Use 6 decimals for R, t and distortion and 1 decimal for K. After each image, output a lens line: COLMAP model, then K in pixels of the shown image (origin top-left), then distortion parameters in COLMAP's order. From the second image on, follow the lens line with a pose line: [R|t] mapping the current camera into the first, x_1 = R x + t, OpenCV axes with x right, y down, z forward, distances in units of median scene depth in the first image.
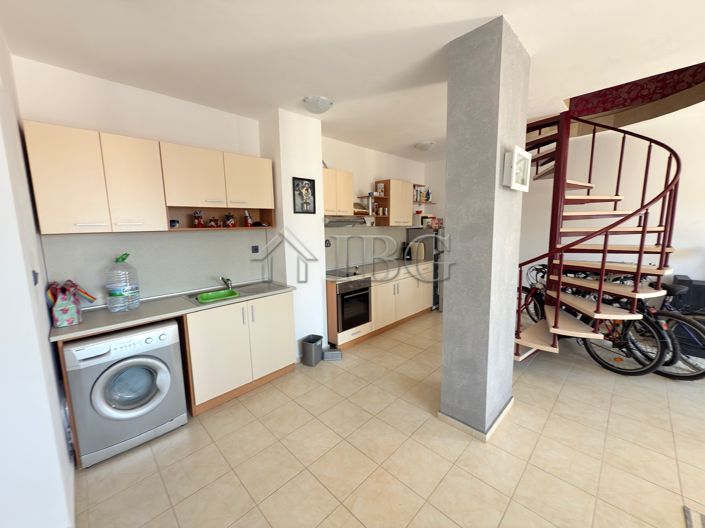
lens RADIAL K [[280.9, 0, 352.5], [0, 280.9, 264.0], [0, 0, 1]] dist [0.001176, -0.000251]
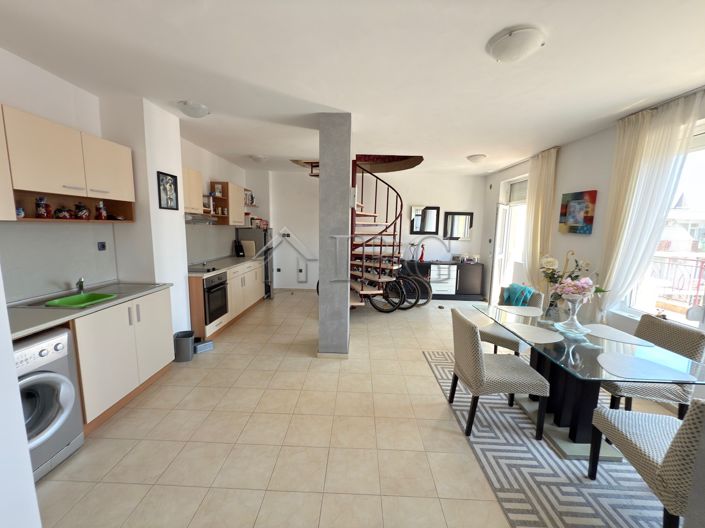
lens RADIAL K [[280.6, 0, 352.5], [0, 280.6, 264.0], [0, 0, 1]] dist [-0.001404, -0.000319]
pose [[0.722475, -0.051005, 0.689513, -0.407251], [0.052424, 0.998446, 0.018928, 0.027276], [-0.689407, 0.022472, 0.724026, -0.155695]]
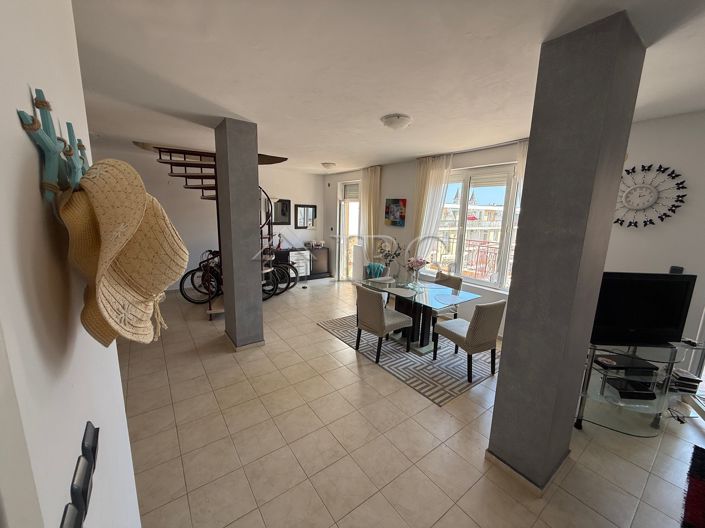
lens RADIAL K [[280.9, 0, 352.5], [0, 280.9, 264.0], [0, 0, 1]] dist [0.001176, -0.000251]
pose [[0.144375, -0.150415, 0.978024, -0.777818], [0.099823, 0.985551, 0.136837, -0.062706], [-0.984475, 0.077873, 0.157304, 0.055928]]
